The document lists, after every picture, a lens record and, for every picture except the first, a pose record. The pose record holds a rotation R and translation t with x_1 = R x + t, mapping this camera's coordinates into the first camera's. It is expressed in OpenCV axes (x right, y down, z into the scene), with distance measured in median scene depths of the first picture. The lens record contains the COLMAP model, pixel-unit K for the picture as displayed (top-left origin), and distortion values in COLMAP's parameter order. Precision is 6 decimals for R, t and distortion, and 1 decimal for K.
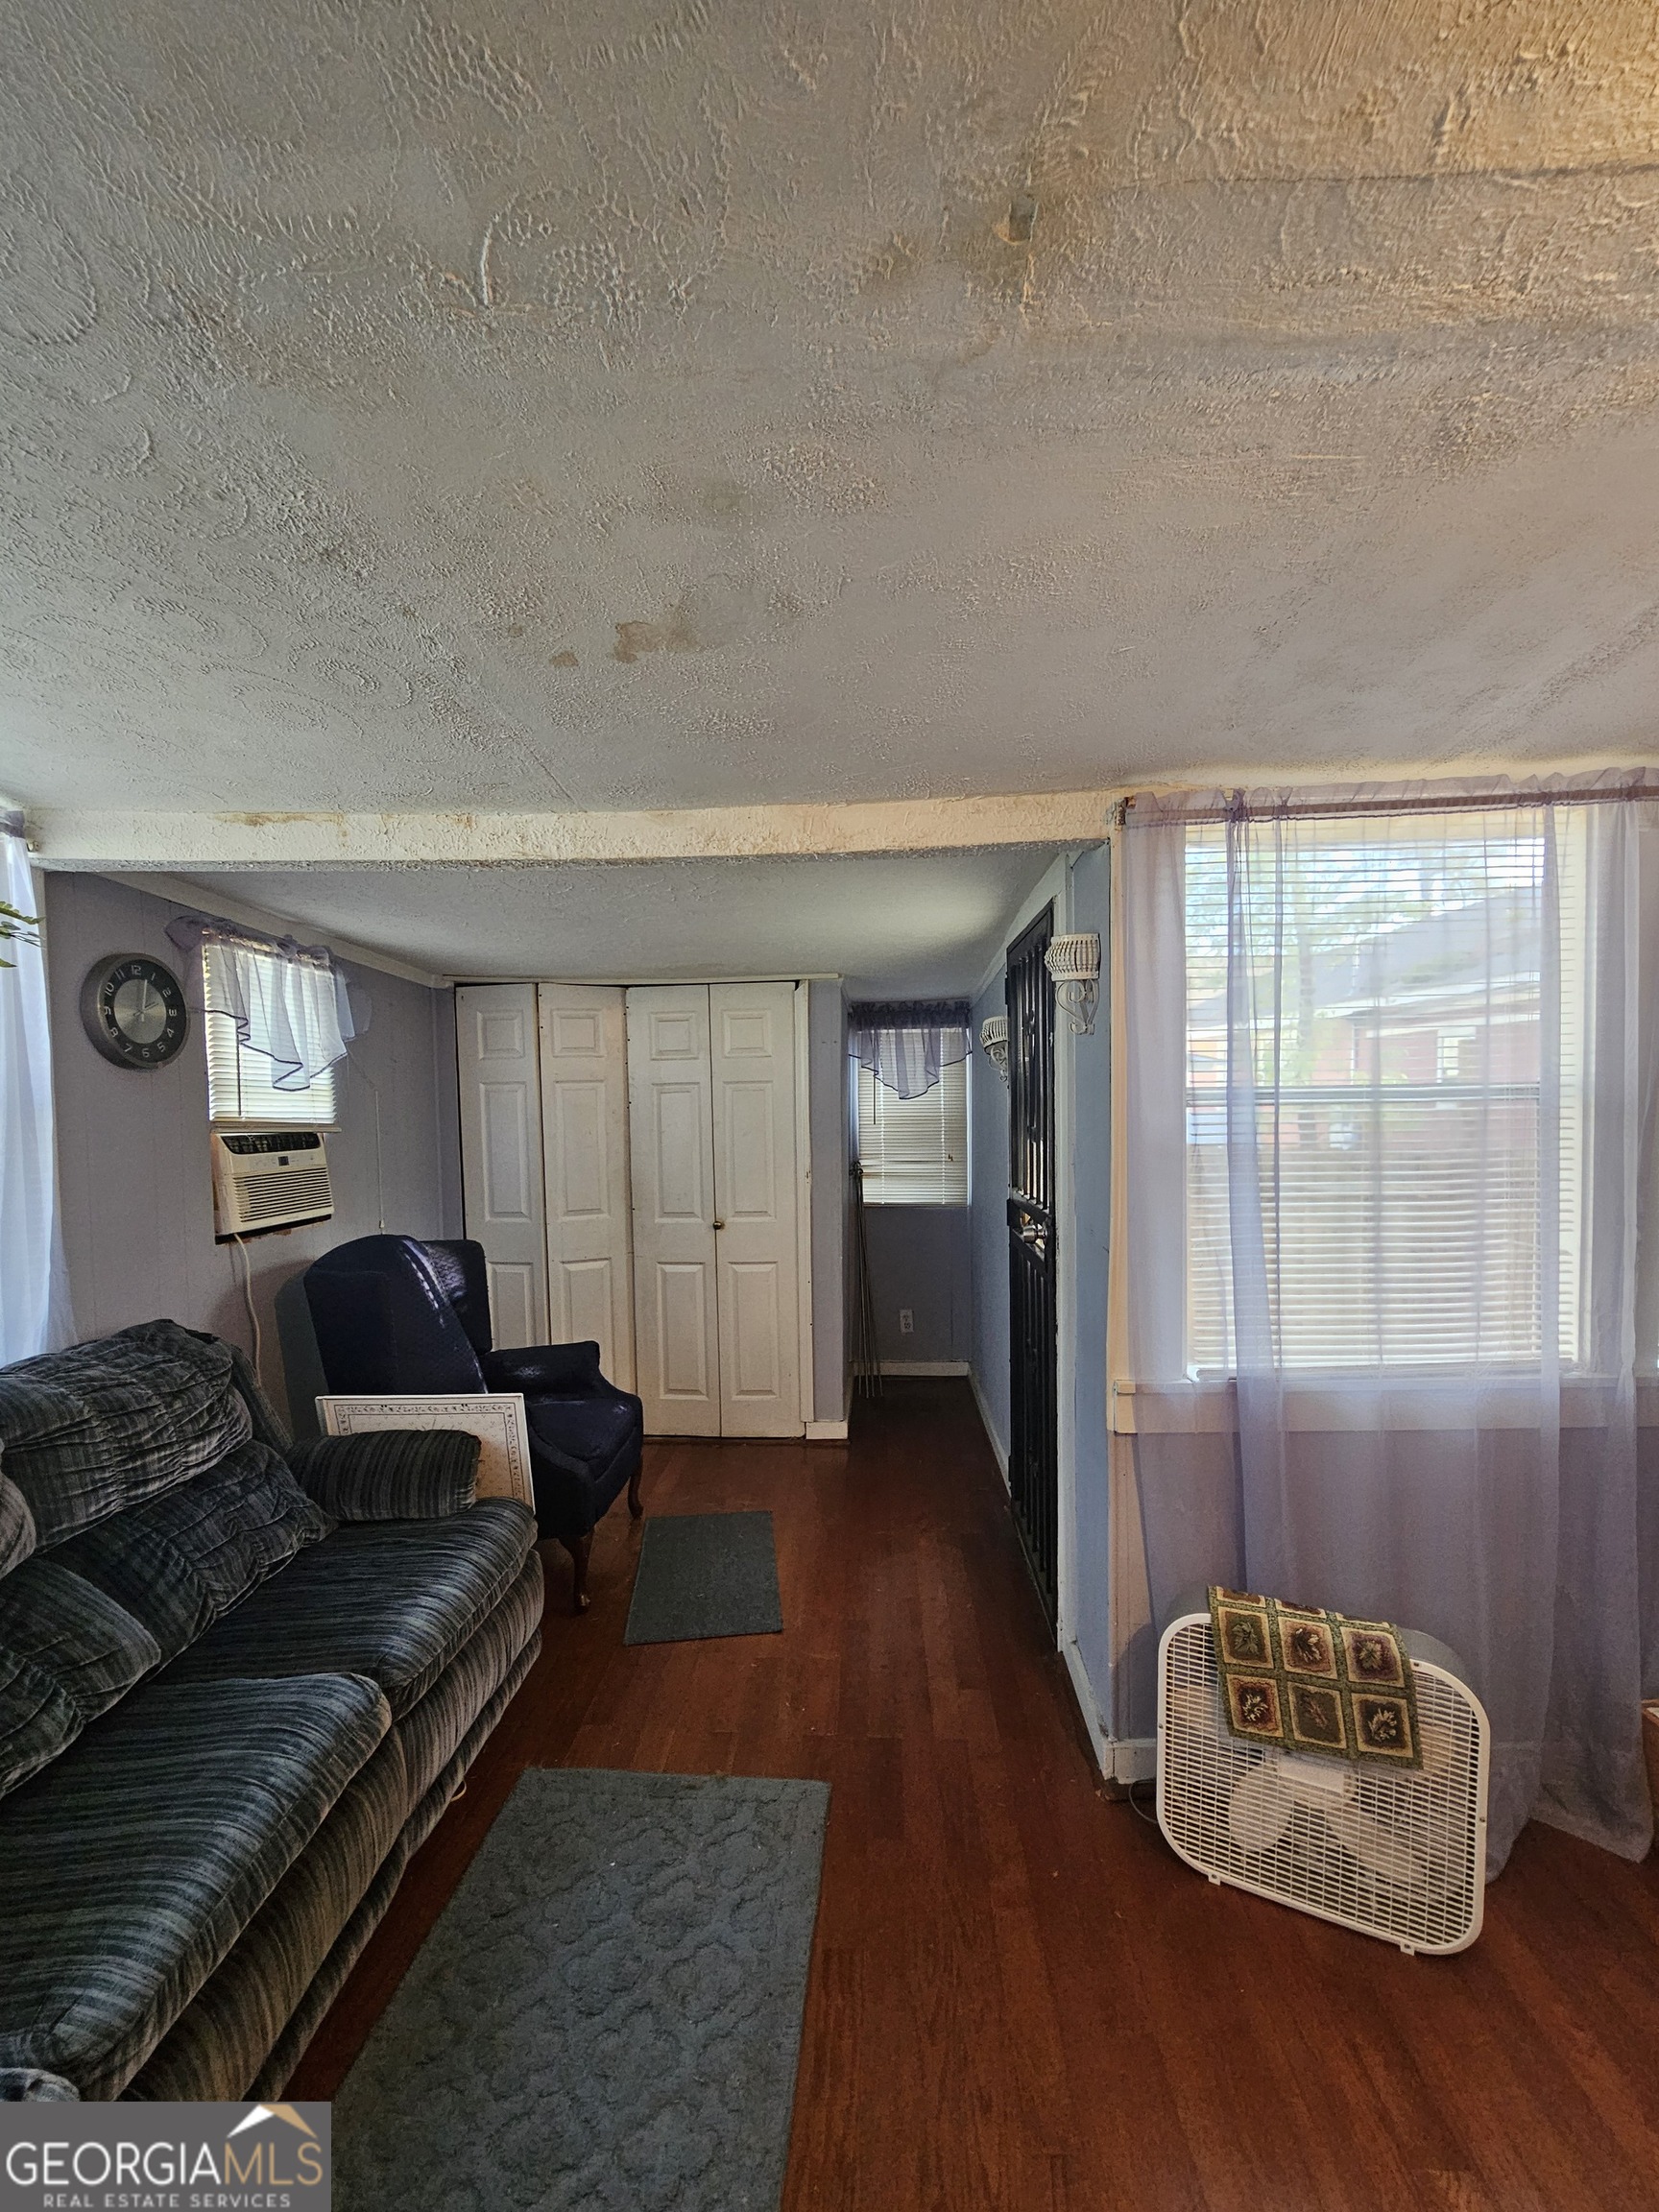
lens RADIAL K [[904.9, 0, 832.4], [0, 904.9, 1116.5], [0, 0, 1]] dist [-0.005283, 0.001668]
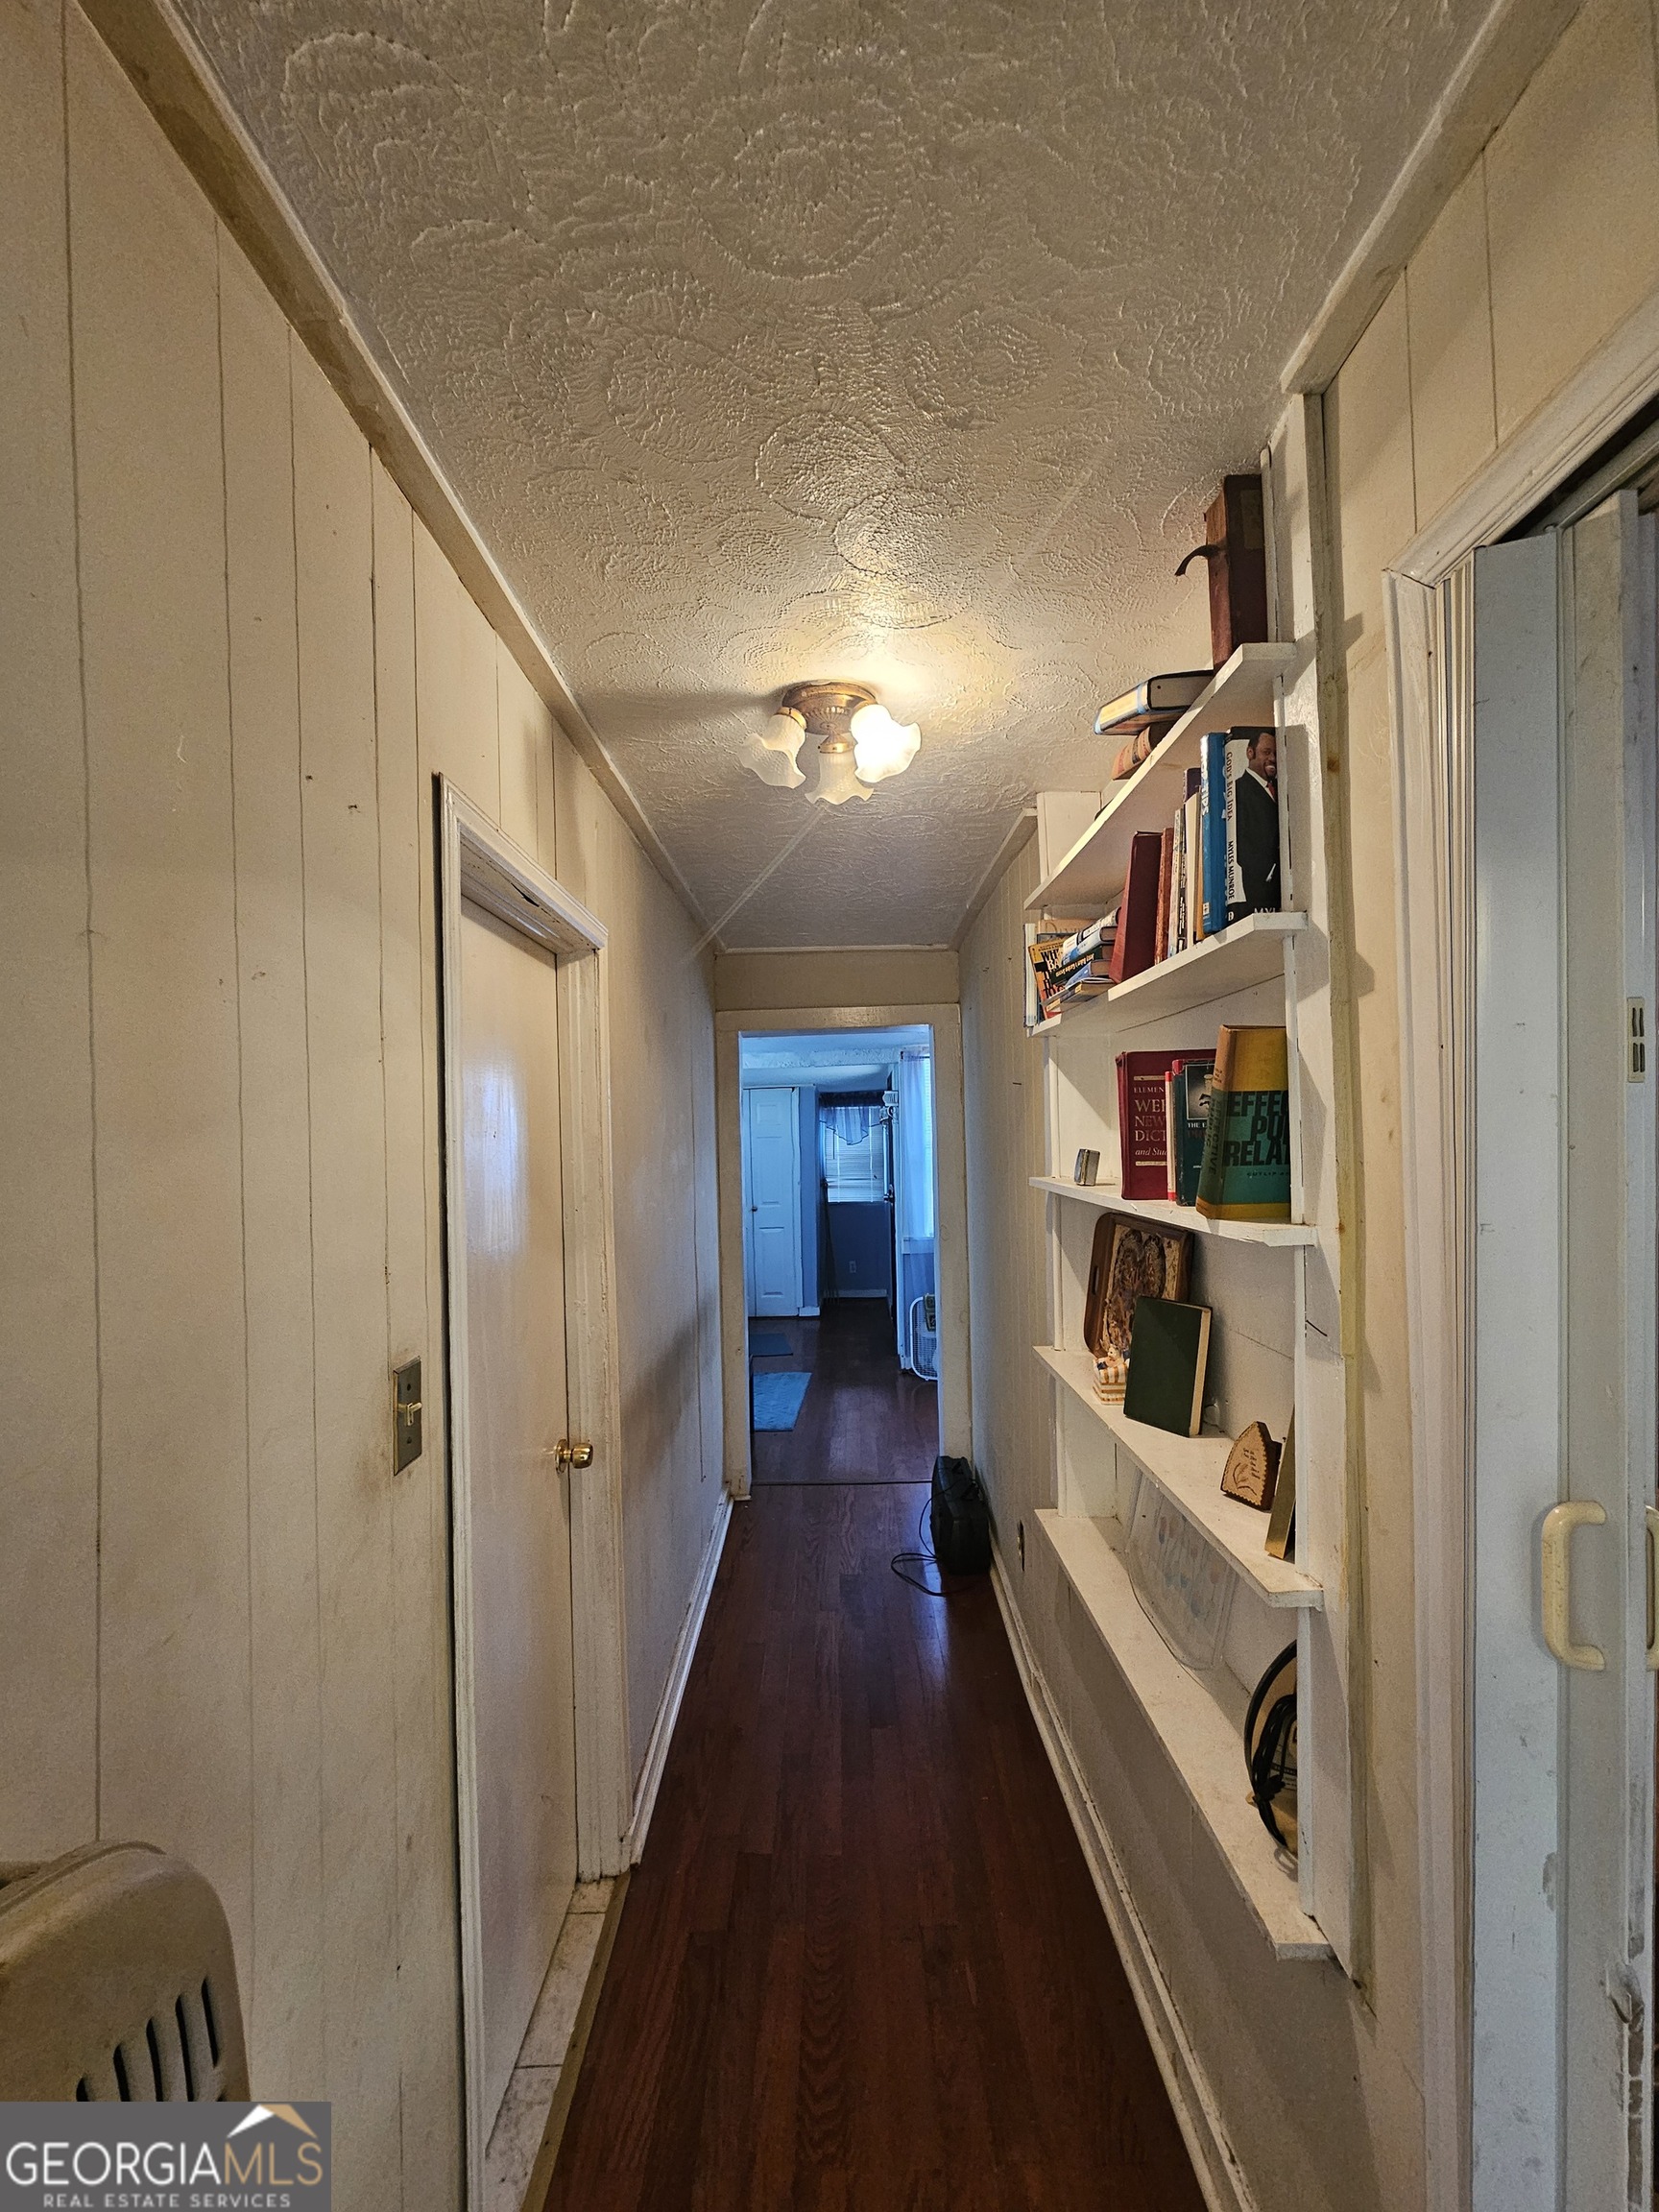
lens RADIAL K [[904.9, 0, 823.9], [0, 904.9, 1112.6], [0, 0, 1]] dist [-0.005283, 0.001668]
pose [[0.999841, -0.008447, 0.015728, -0.003359], [0.009267, 0.998563, -0.052787, 0.025307], [-0.015259, 0.052924, 0.998482, -1.738717]]
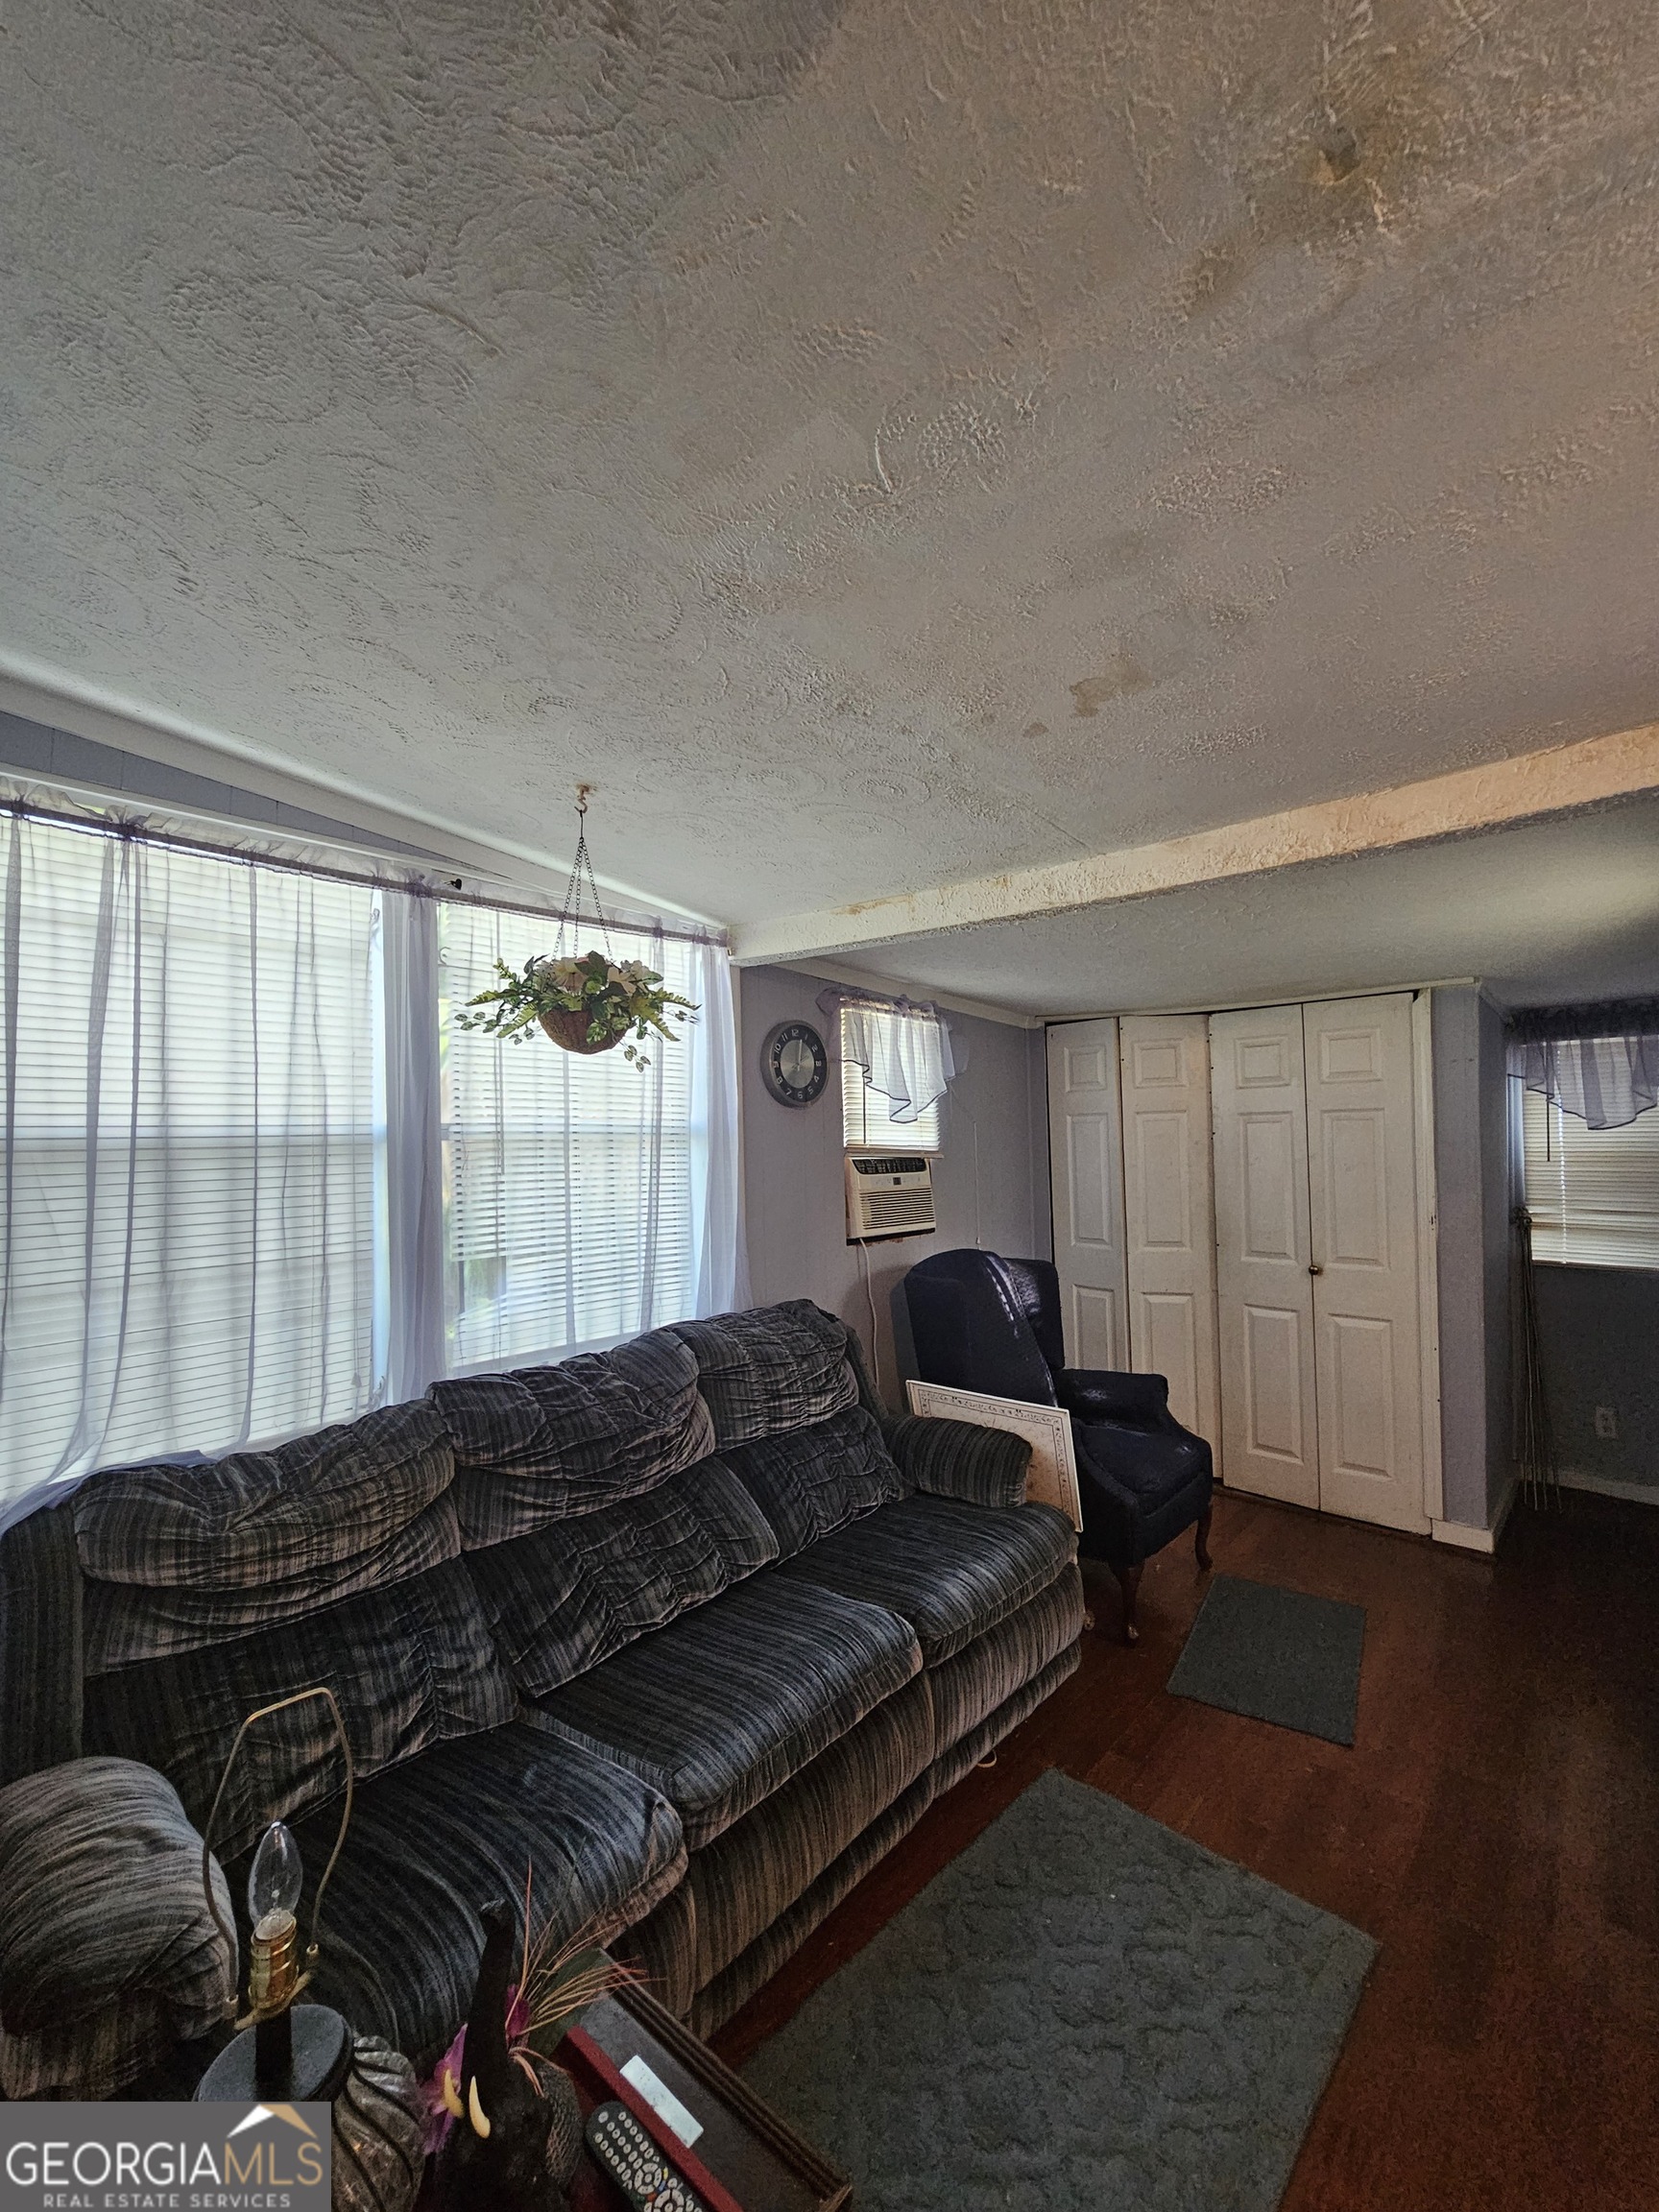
lens RADIAL K [[904.9, 0, 836.4], [0, 904.9, 1116.5], [0, 0, 1]] dist [-0.005283, 0.001668]
pose [[0.778773, -0.009409, -0.627235, 0.117851], [-0.011537, 0.999504, -0.029318, -0.000704], [0.627199, 0.030068, 0.778278, 0.003861]]
